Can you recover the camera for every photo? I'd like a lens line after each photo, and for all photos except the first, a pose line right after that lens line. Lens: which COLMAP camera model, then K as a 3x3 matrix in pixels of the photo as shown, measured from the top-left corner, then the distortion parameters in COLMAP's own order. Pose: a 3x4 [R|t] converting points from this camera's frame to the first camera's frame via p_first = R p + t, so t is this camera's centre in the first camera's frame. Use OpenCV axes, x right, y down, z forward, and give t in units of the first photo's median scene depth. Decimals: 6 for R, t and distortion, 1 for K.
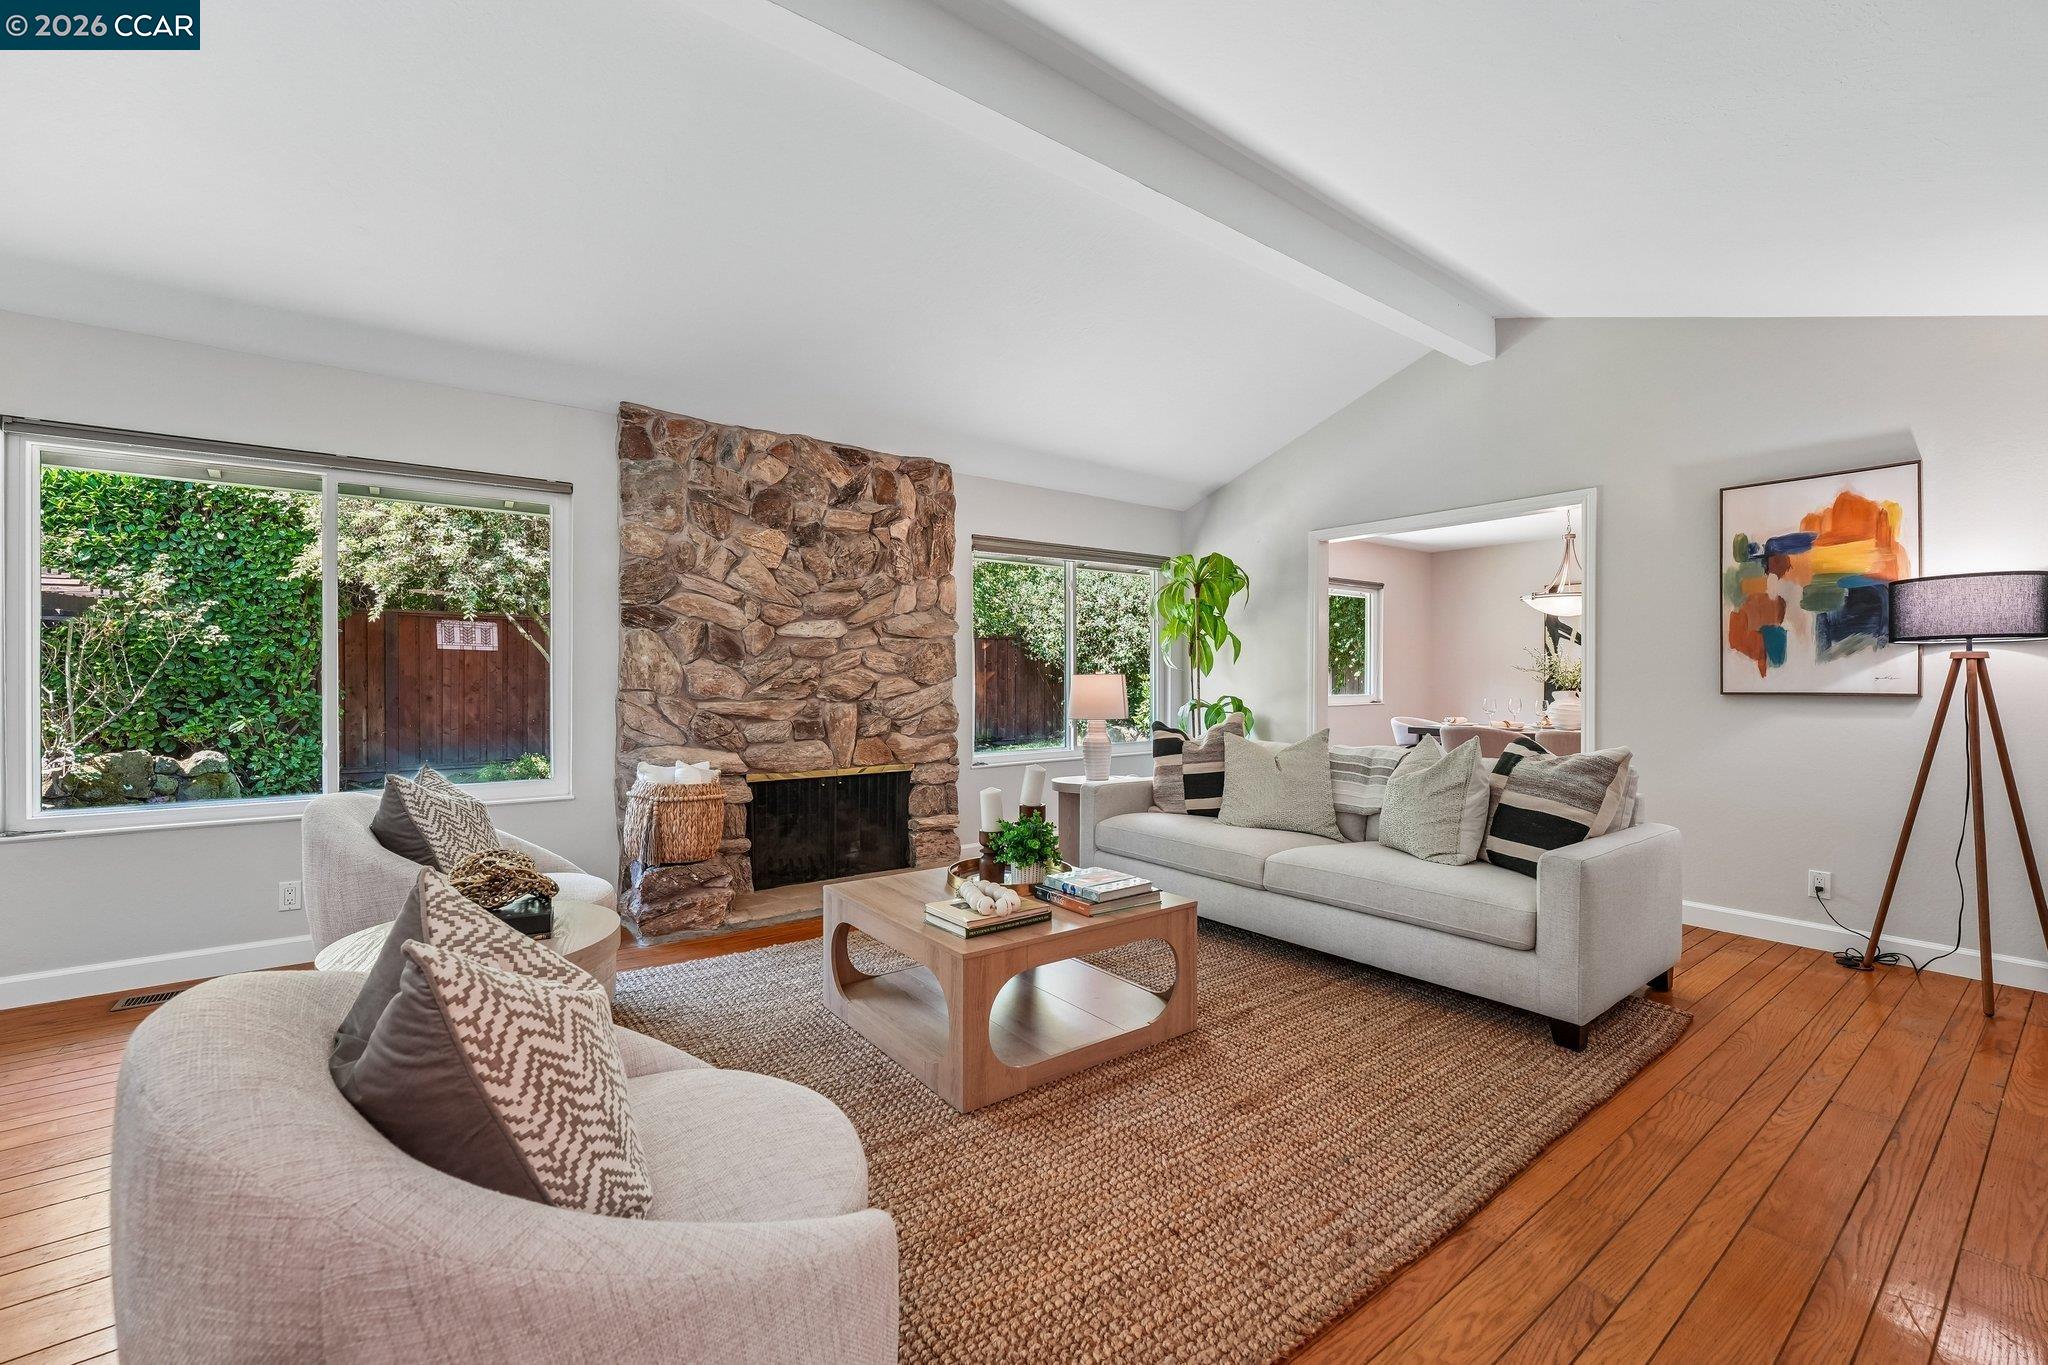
lens RADIAL K [[836.2, 0, 1023.3], [0, 836.2, 686.2], [0, 0, 1]] dist [-0.010915, 0.000238]
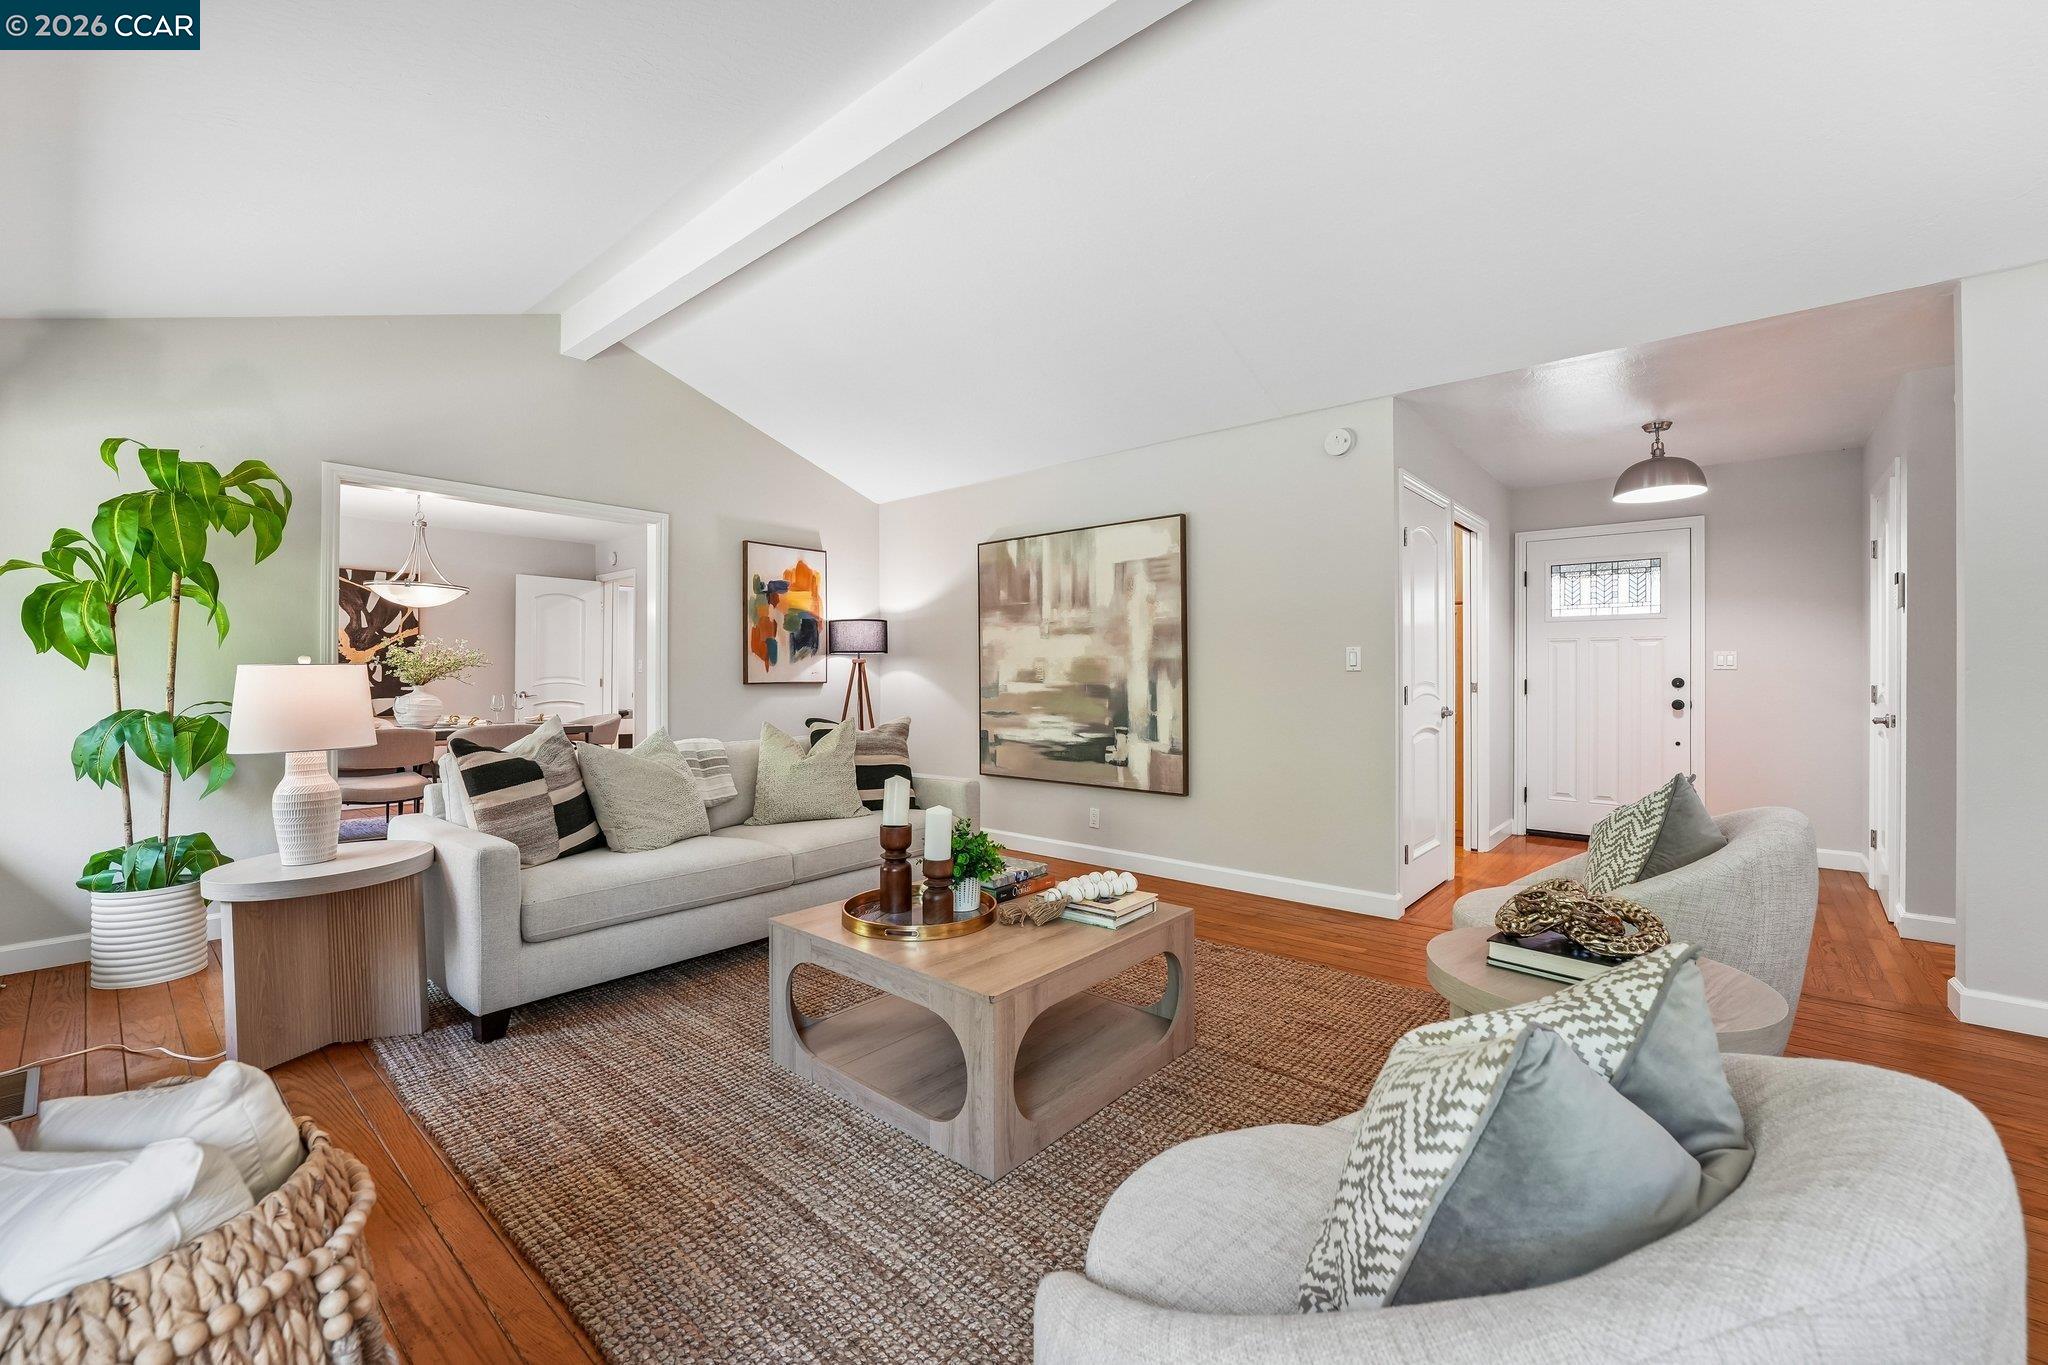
lens RADIAL K [[836.3, 0, 997.8], [0, 836.3, 671.0], [0, 0, 1]] dist [0.000494, 0.000039]
pose [[-0.189959, 0.002378, 0.981789, -0.699293], [0.007550, 0.999971, -0.000962, -0.008582], [-0.981763, 0.007230, -0.189972, 0.897109]]
